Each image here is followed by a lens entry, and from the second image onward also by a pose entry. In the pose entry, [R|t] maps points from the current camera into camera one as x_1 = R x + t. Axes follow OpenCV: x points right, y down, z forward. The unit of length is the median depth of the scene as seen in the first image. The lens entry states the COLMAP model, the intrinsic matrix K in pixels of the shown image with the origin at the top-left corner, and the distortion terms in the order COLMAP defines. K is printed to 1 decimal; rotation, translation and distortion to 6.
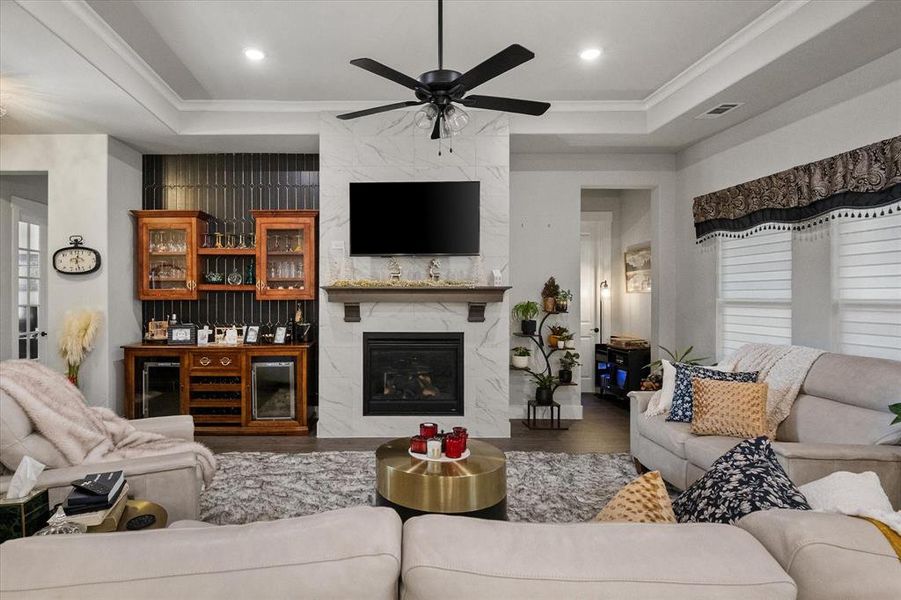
lens RADIAL K [[490.3, 0, 450.5], [0, 490.3, 300.0], [0, 0, 1]] dist [-0.004116, -0.000164]
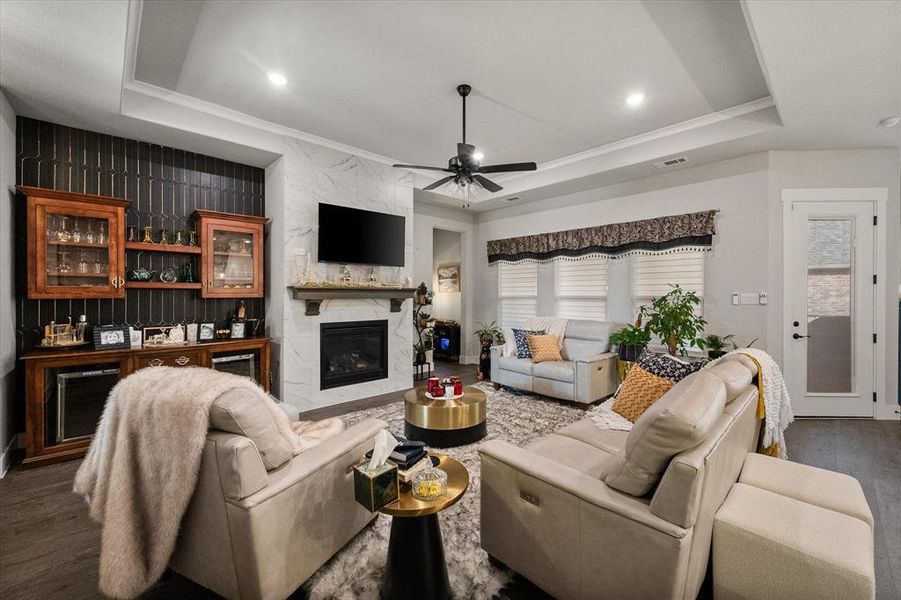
lens RADIAL K [[359.8, 0, 451.8], [0, 359.8, 297.0], [0, 0, 1]] dist [0.000883, 0.000084]
pose [[0.731980, -0.004882, 0.681308, -0.546609], [0.004583, 0.999987, 0.002243, -0.001370], [-0.681311, 0.001481, 0.731993, 0.100815]]
